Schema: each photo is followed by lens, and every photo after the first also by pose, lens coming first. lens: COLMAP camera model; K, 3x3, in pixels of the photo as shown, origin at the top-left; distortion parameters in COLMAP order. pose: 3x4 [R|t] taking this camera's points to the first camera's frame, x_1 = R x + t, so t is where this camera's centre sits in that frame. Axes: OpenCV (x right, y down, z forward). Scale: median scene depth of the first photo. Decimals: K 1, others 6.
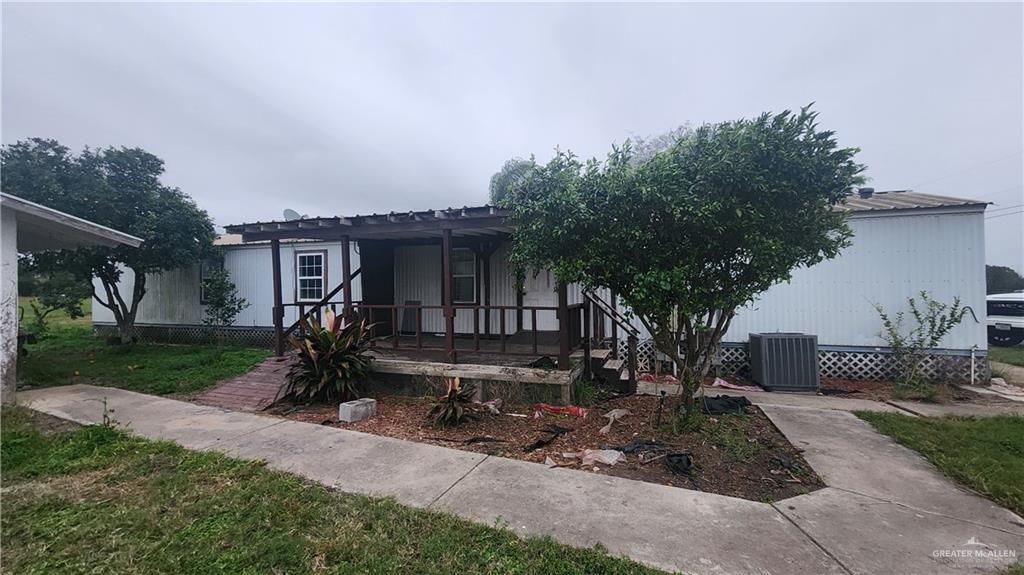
lens RADIAL K [[416.6, 0, 512.0], [0, 416.6, 287.5], [0, 0, 1]] dist [0.000017, -0.000185]
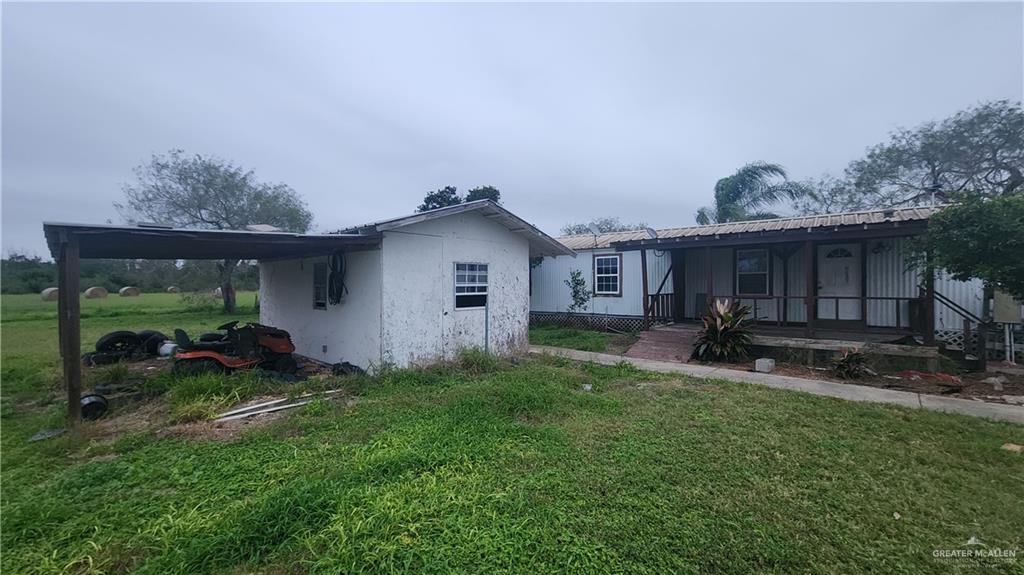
lens RADIAL K [[416.6, 0, 512.0], [0, 416.6, 287.5], [0, 0, 1]] dist [0.000017, -0.000185]
pose [[0.943040, -0.000683, -0.332679, -0.503567], [0.005420, 0.999897, 0.013311, -0.006640], [0.332636, -0.014356, 0.942946, -0.488705]]
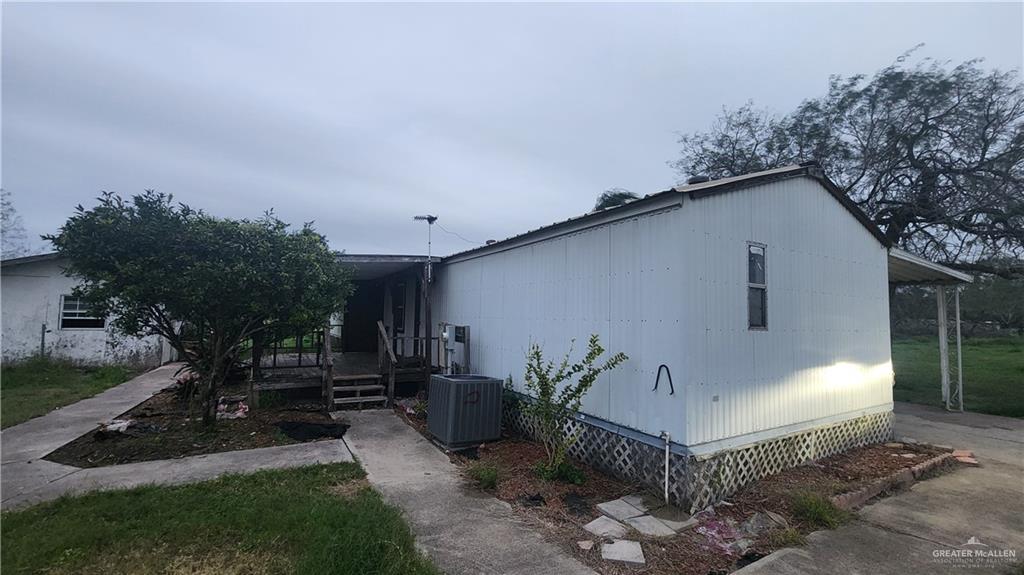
lens RADIAL K [[397.8, 0, 512.0], [0, 397.8, 287.5], [0, 0, 1]] dist [-0.000798, -0.000178]
pose [[0.782292, -0.022378, -0.622510, 1.011067], [-0.019543, 0.997981, -0.060435, -0.028380], [0.622606, 0.059443, 0.780275, 0.304085]]
